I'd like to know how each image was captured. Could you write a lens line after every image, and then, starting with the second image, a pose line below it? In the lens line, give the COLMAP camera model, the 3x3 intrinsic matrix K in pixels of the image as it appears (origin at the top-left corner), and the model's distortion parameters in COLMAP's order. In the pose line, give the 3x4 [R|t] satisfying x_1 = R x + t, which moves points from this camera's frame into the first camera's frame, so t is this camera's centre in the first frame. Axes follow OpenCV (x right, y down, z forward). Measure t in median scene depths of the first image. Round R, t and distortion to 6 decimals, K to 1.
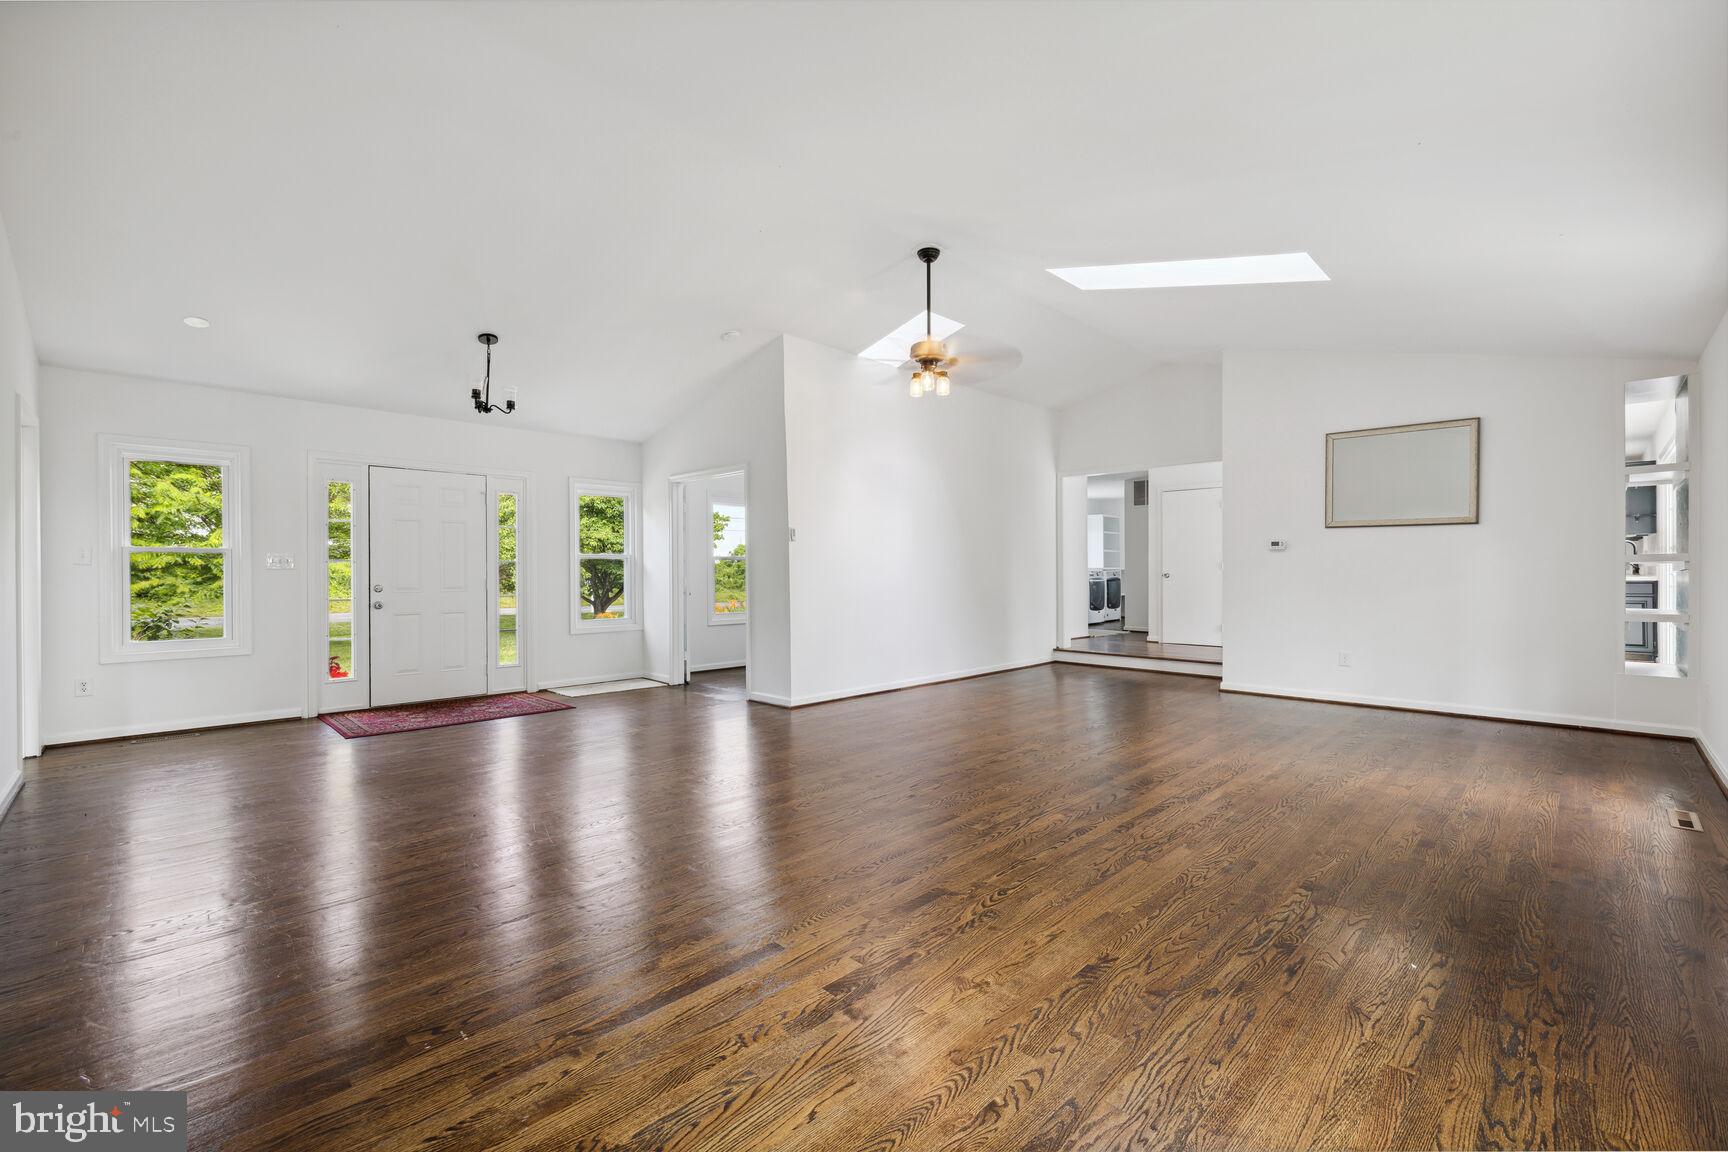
lens RADIAL K [[726.2, 0, 872.9], [0, 726.2, 572.2], [0, 0, 1]] dist [0.000344, 0.001196]
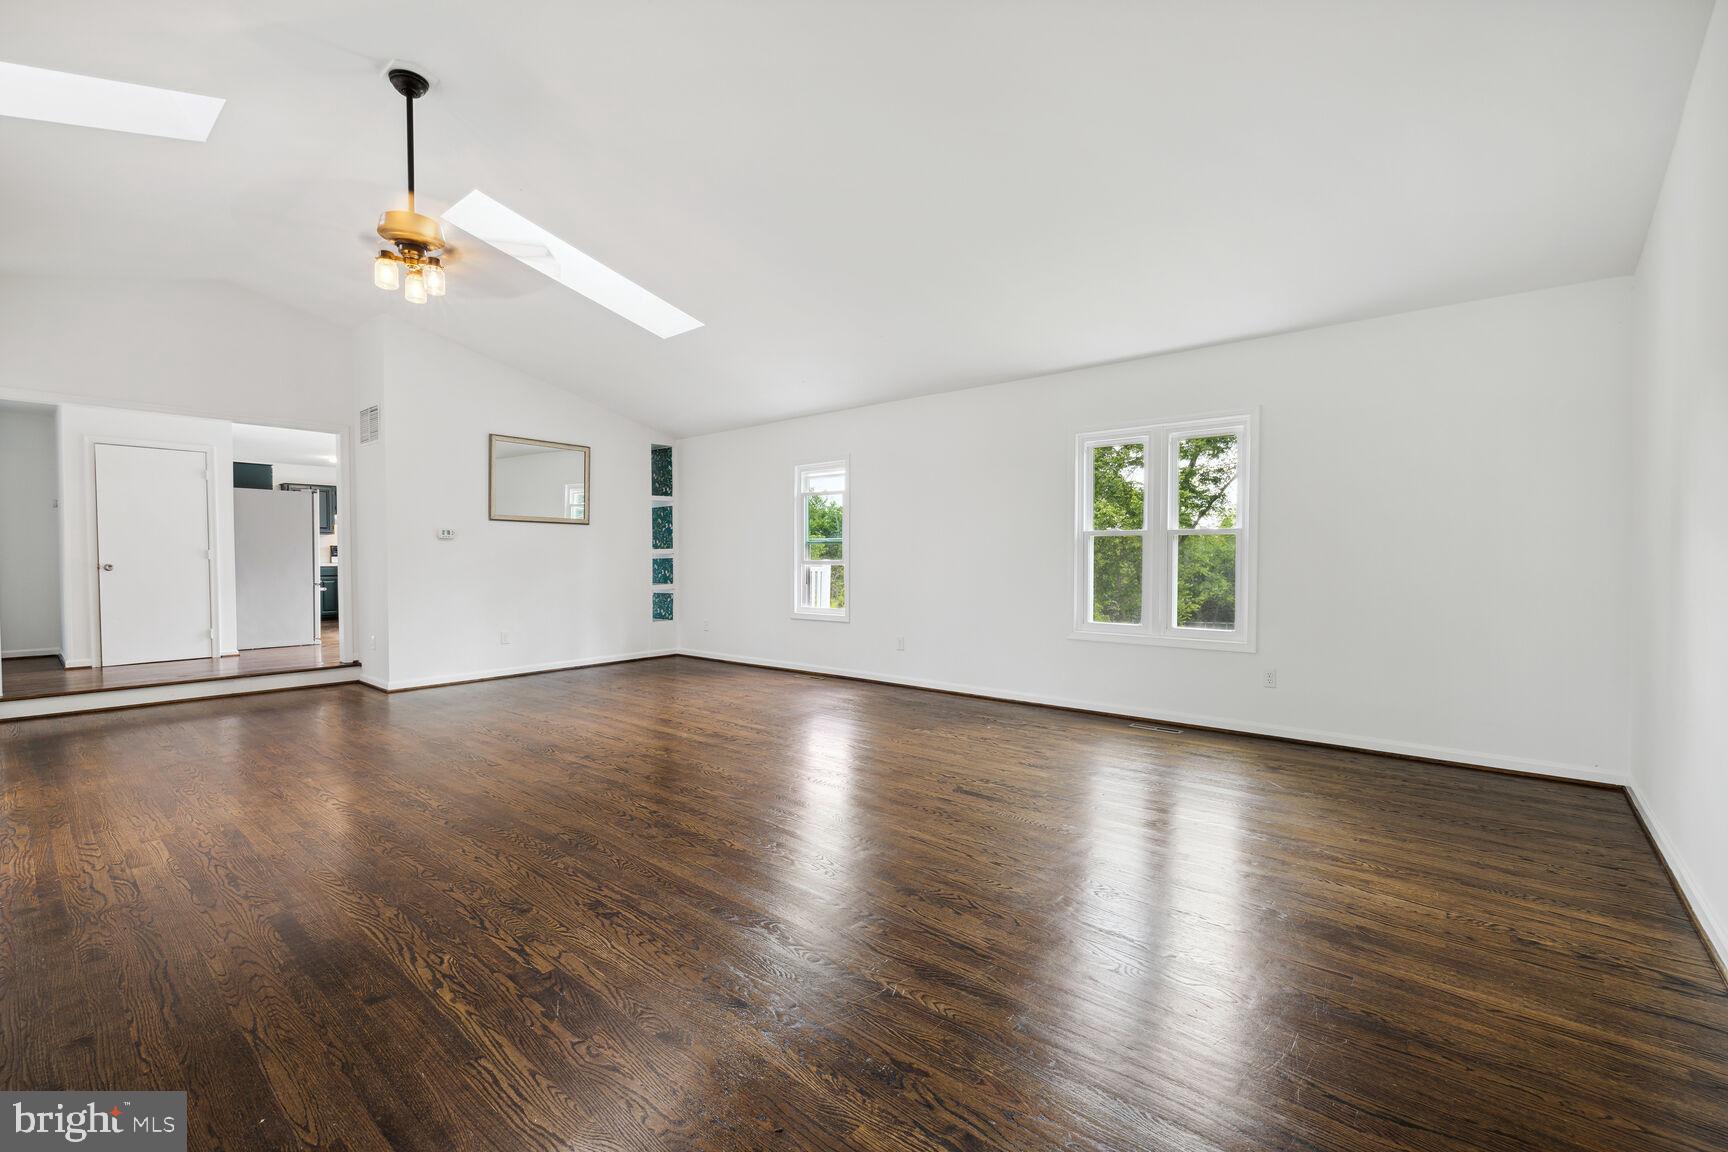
lens RADIAL K [[726.2, 0, 873.1], [0, 726.2, 574.5], [0, 0, 1]] dist [0.000344, 0.001196]
pose [[-0.073073, -0.022054, 0.997083, -0.694458], [0.005344, 0.999732, 0.022504, -0.000955], [-0.997312, 0.006973, -0.072935, 0.693225]]
